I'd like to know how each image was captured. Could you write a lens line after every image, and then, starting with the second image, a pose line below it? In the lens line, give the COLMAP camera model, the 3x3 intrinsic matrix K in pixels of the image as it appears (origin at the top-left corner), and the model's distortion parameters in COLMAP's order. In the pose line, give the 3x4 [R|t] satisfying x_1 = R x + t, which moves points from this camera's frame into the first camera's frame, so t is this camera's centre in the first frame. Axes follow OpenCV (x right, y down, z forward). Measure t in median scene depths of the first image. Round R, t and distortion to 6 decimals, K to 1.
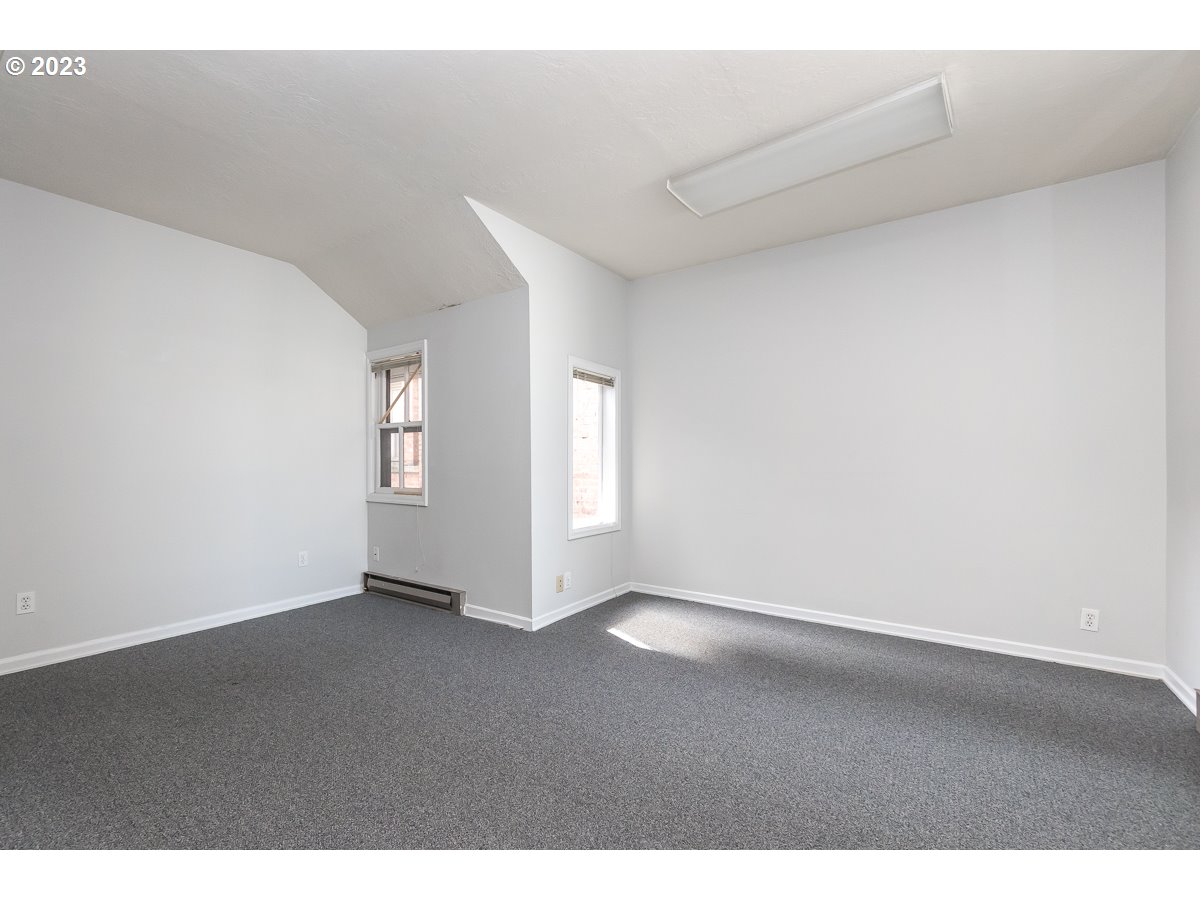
lens RADIAL K [[533.4, 0, 597.9], [0, 533.4, 461.3], [0, 0, 1]] dist [0.000744, -0.000027]
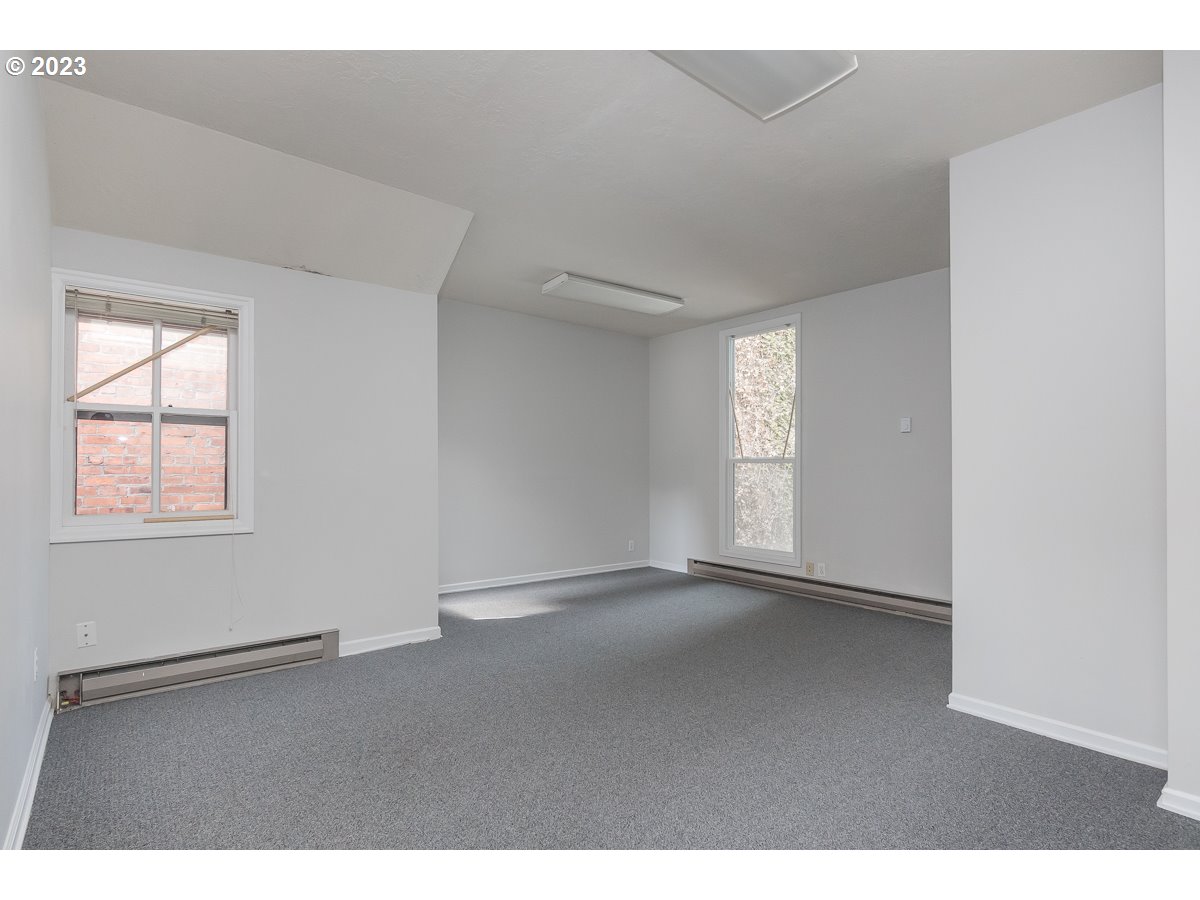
lens RADIAL K [[593.0, 0, 614.9], [0, 593.0, 453.8], [0, 0, 1]] dist [0.001803, -0.000278]
pose [[0.254198, 0.026701, 0.966784, -0.965586], [-0.001481, 0.999628, -0.027218, 0.000308], [-0.967151, 0.005487, 0.254143, 0.331992]]
